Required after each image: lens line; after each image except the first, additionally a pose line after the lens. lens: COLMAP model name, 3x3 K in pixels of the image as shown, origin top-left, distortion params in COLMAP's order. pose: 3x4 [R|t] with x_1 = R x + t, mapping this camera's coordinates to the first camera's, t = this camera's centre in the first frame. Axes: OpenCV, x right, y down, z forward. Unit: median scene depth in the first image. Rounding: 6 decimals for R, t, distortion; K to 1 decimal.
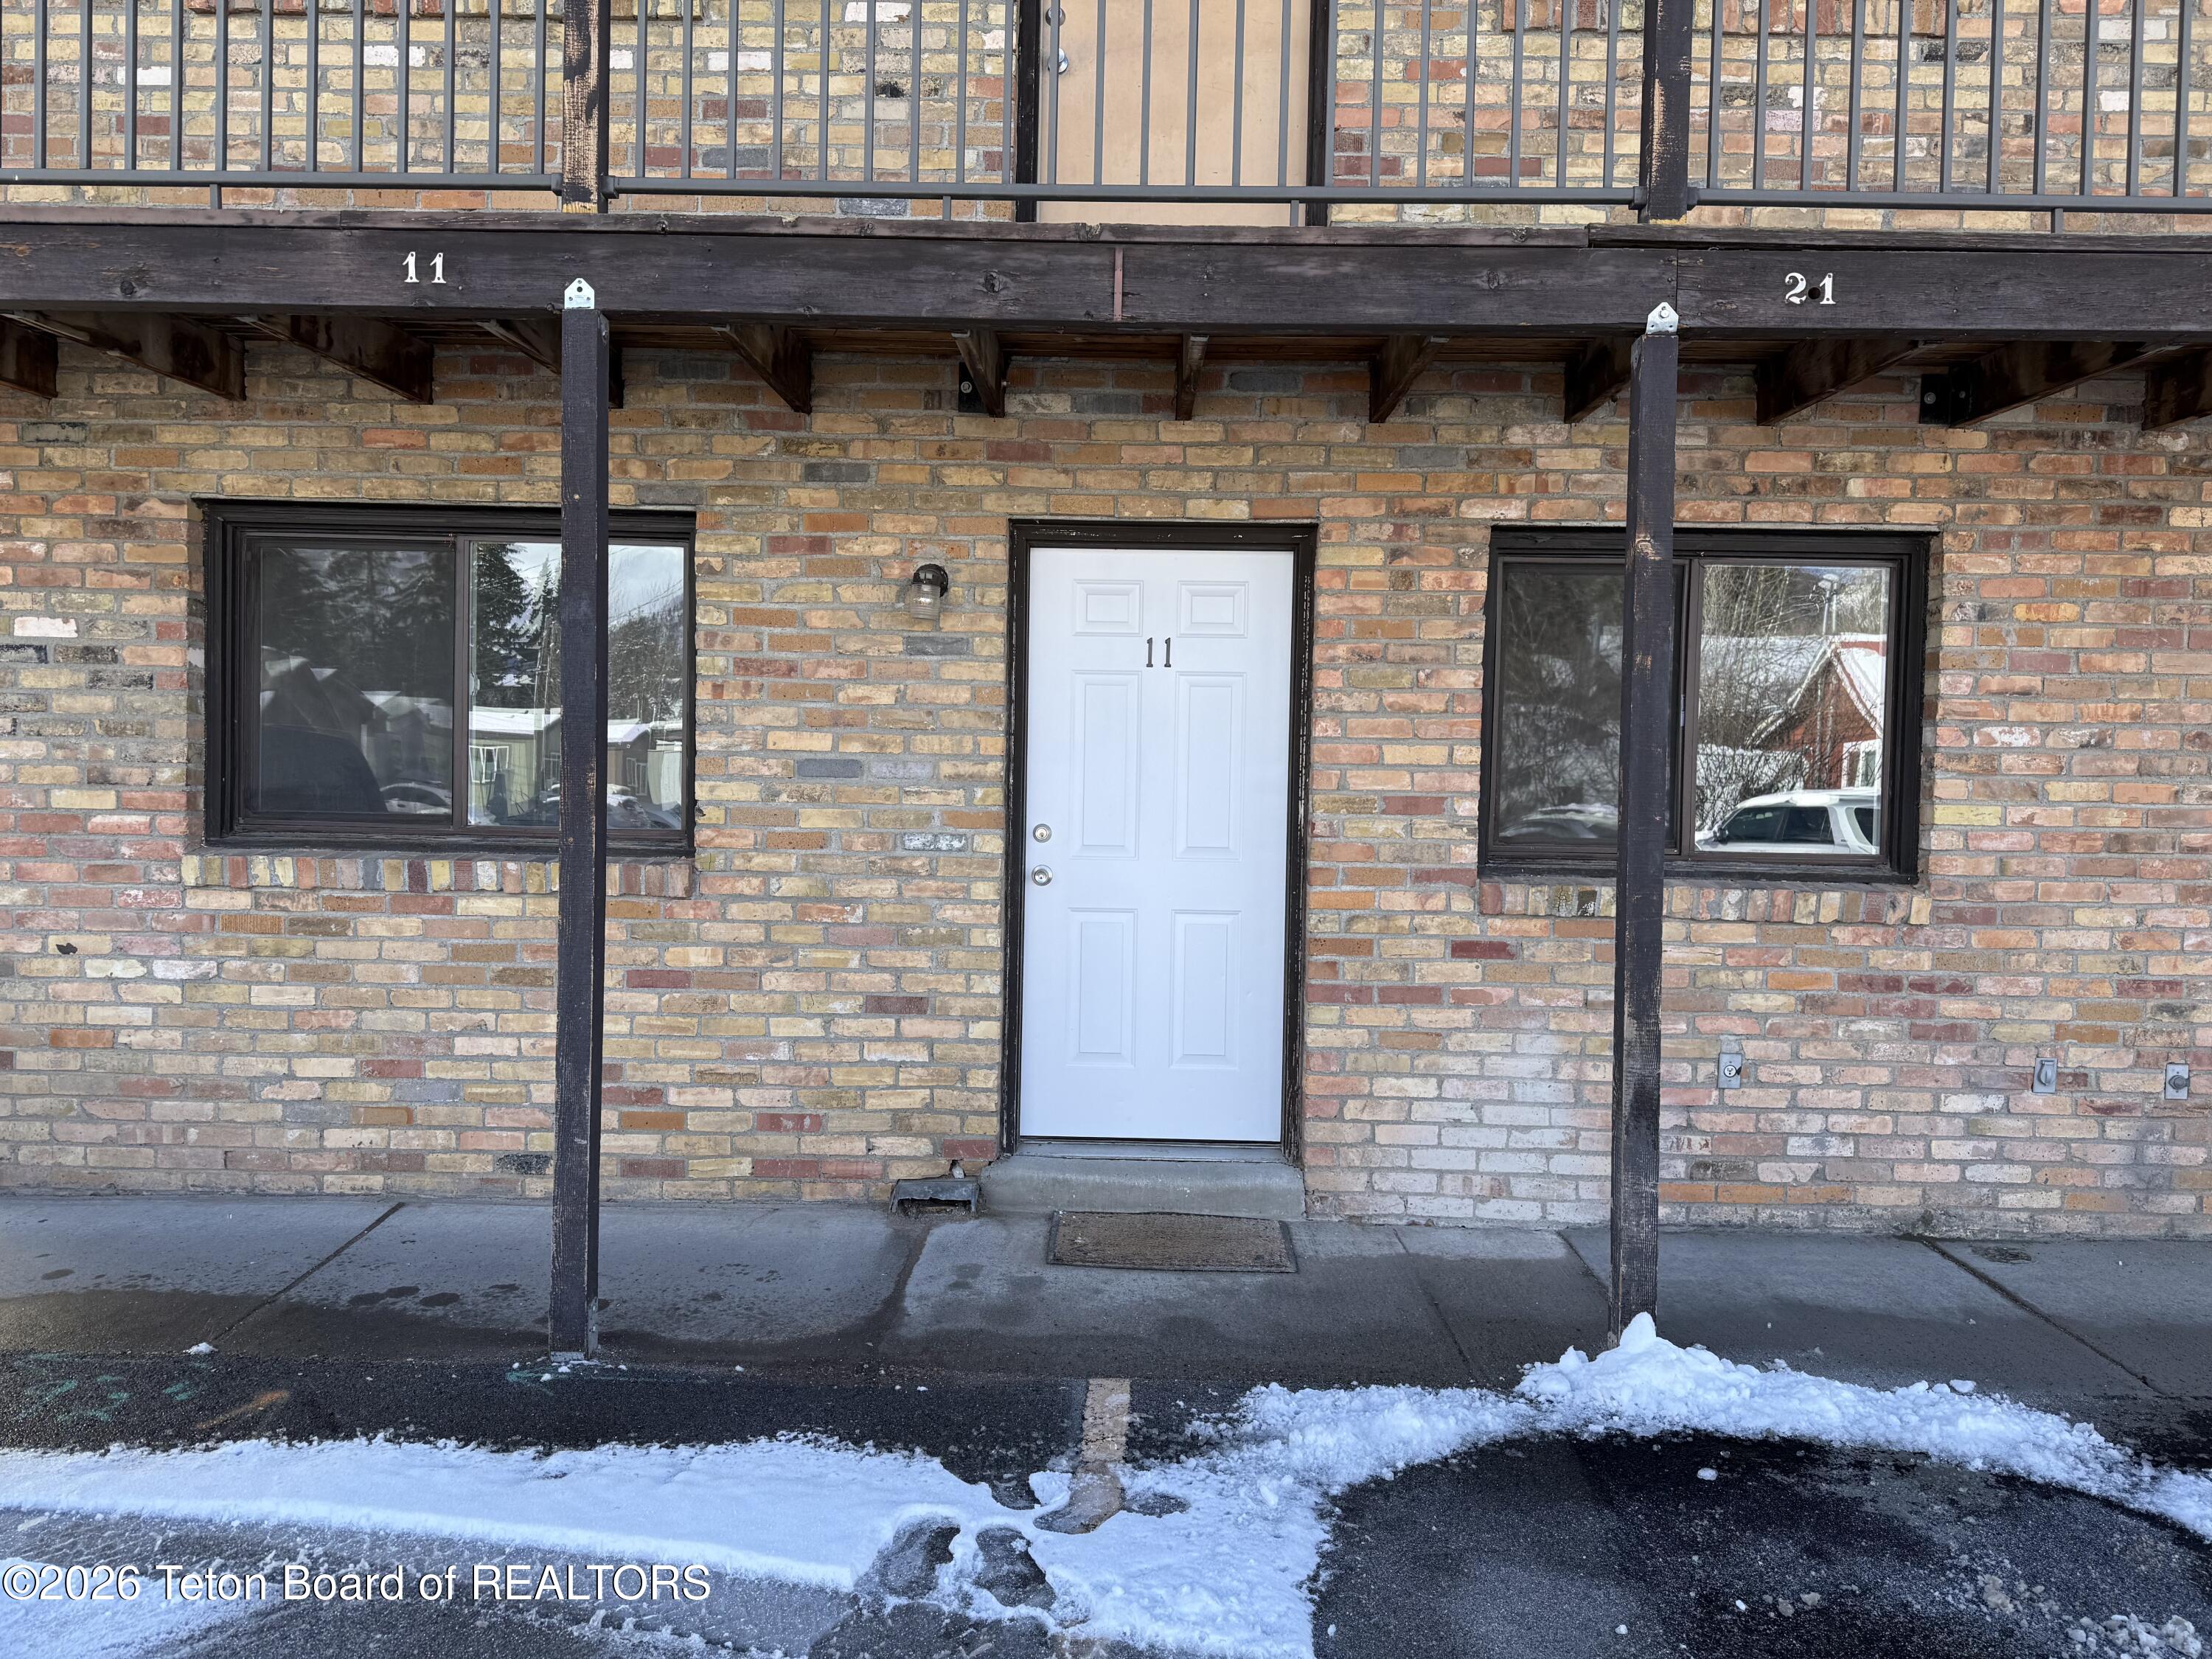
lens RADIAL K [[1539.2, 0, 1113.9], [0, 1539.2, 832.6], [0, 0, 1]] dist [0.078028, -0.094753]
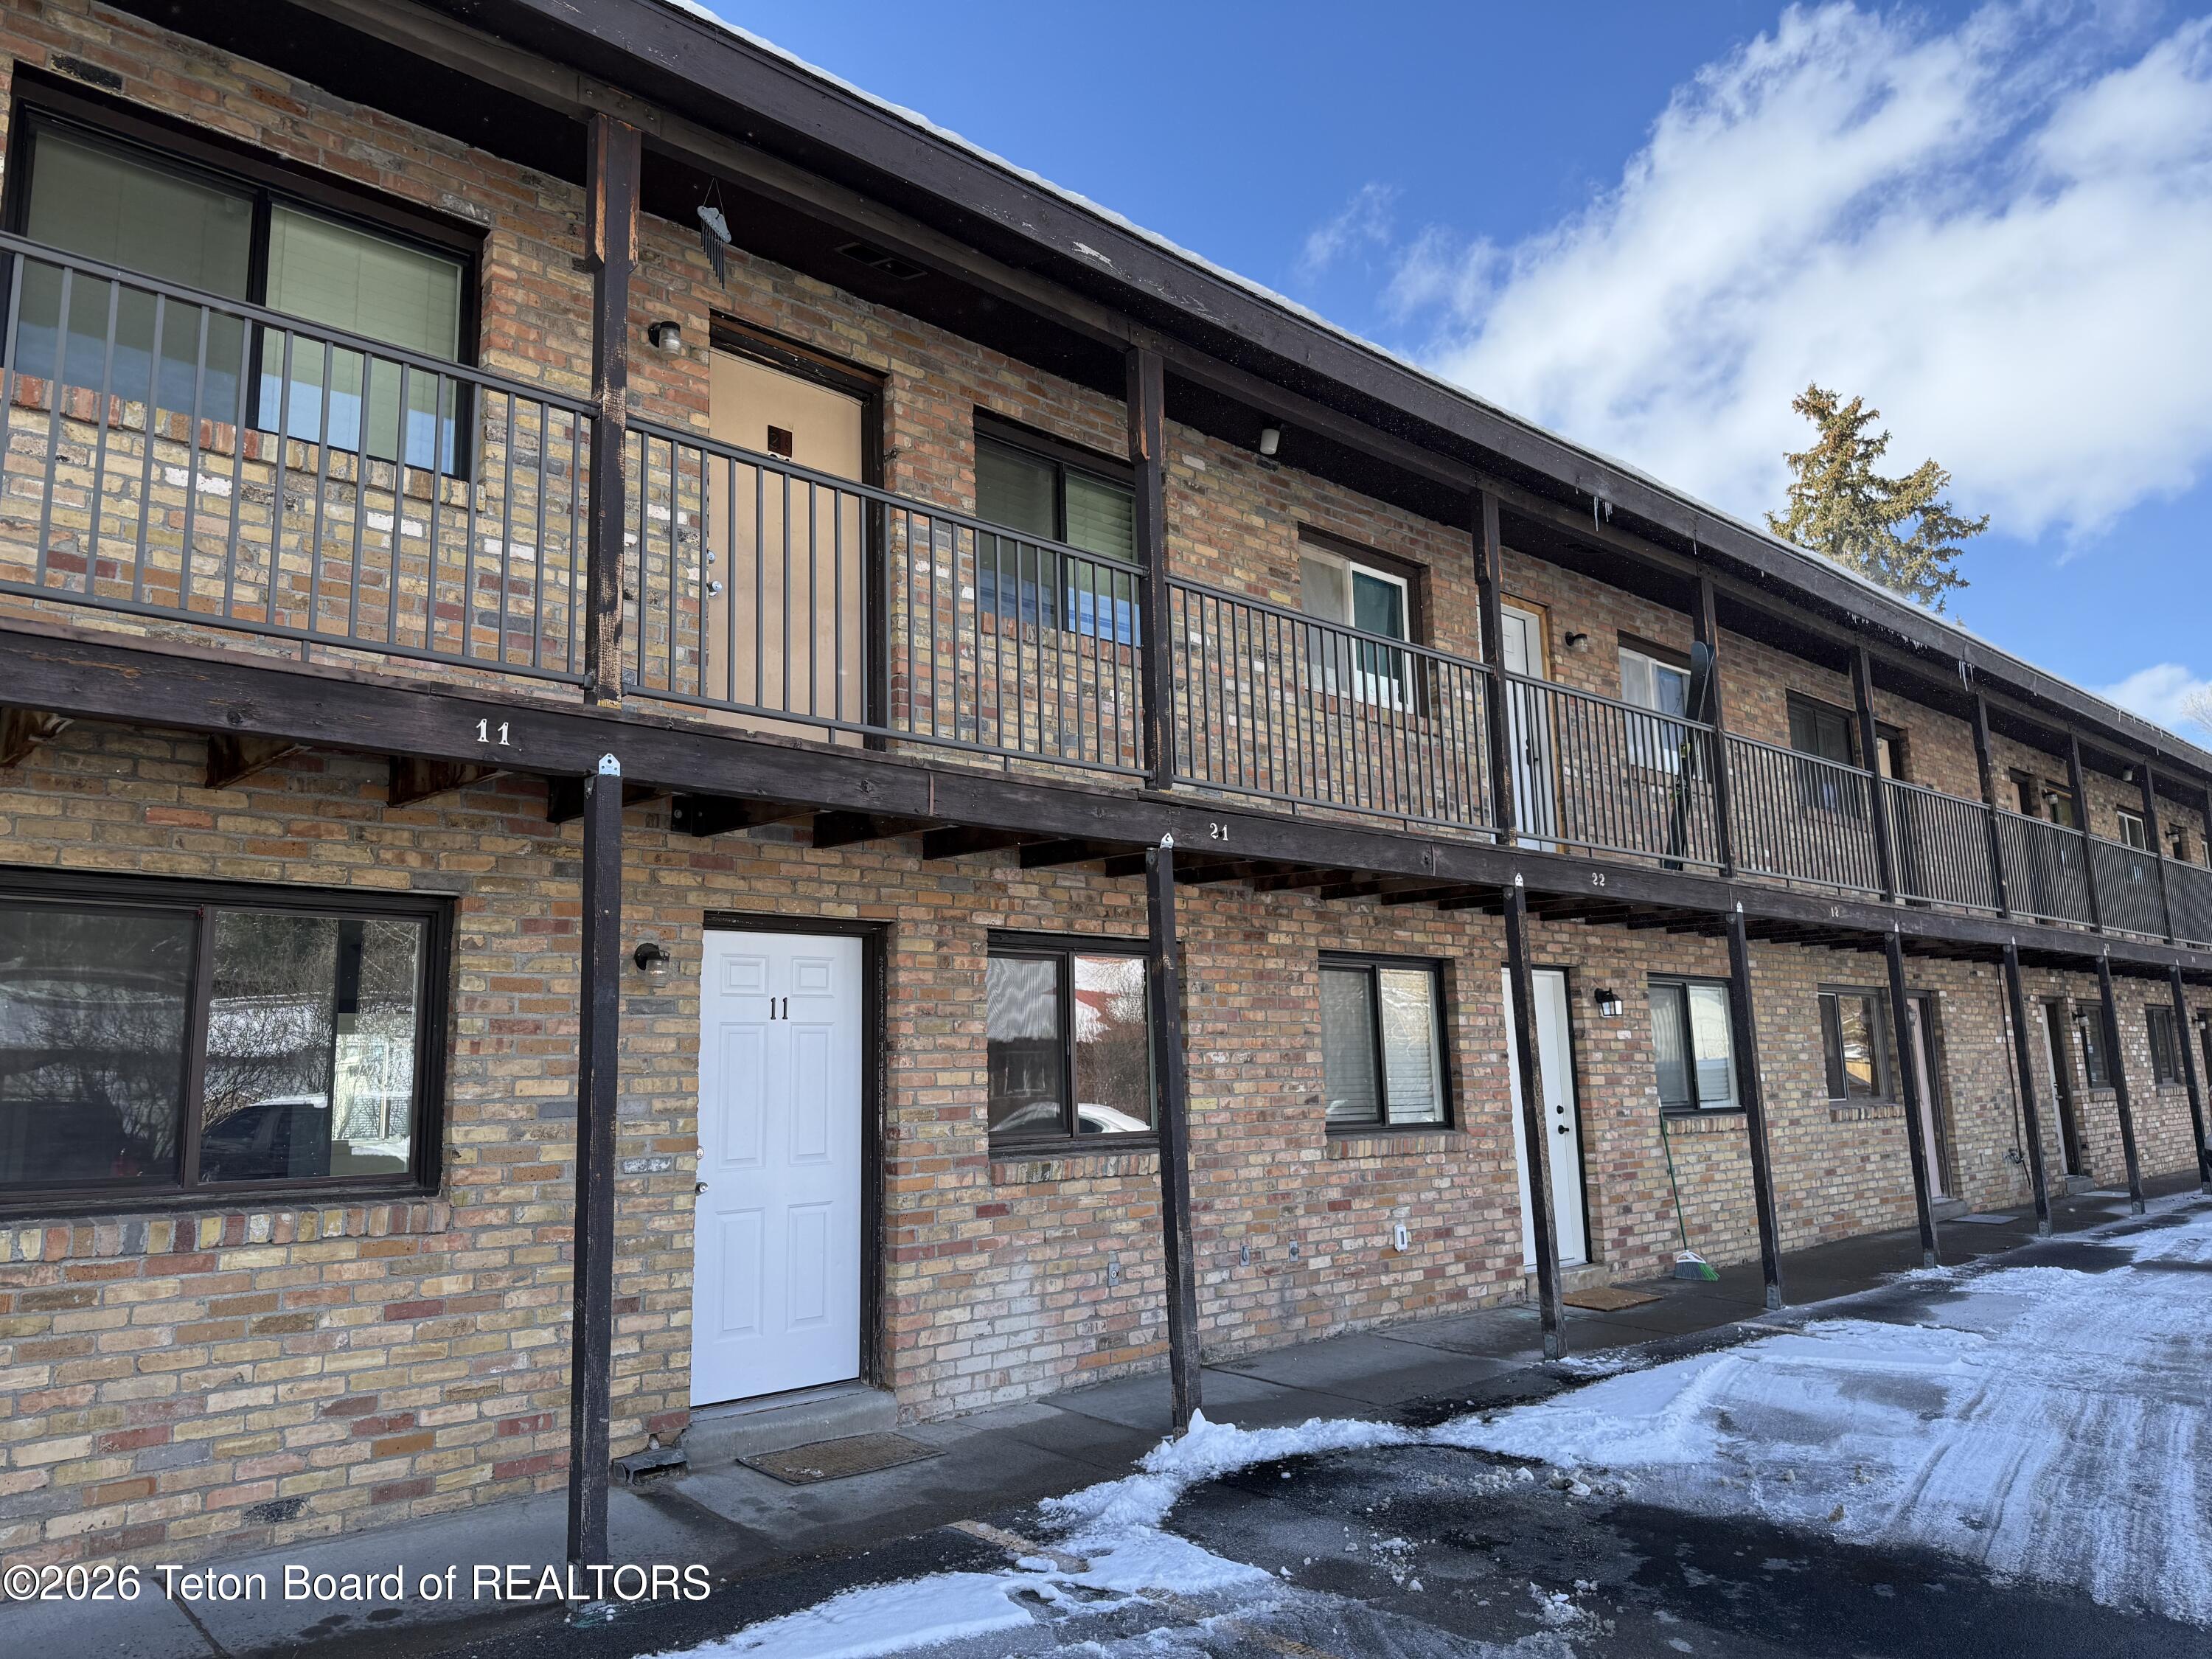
lens RADIAL K [[1539.2, 0, 1111.7], [0, 1539.2, 797.6], [0, 0, 1]] dist [0.078028, -0.094753]
pose [[0.720717, 0.091230, 0.687200, -0.743162], [0.057679, 0.979974, -0.190590, -0.023821], [-0.690826, 0.176999, 0.701022, -0.199798]]
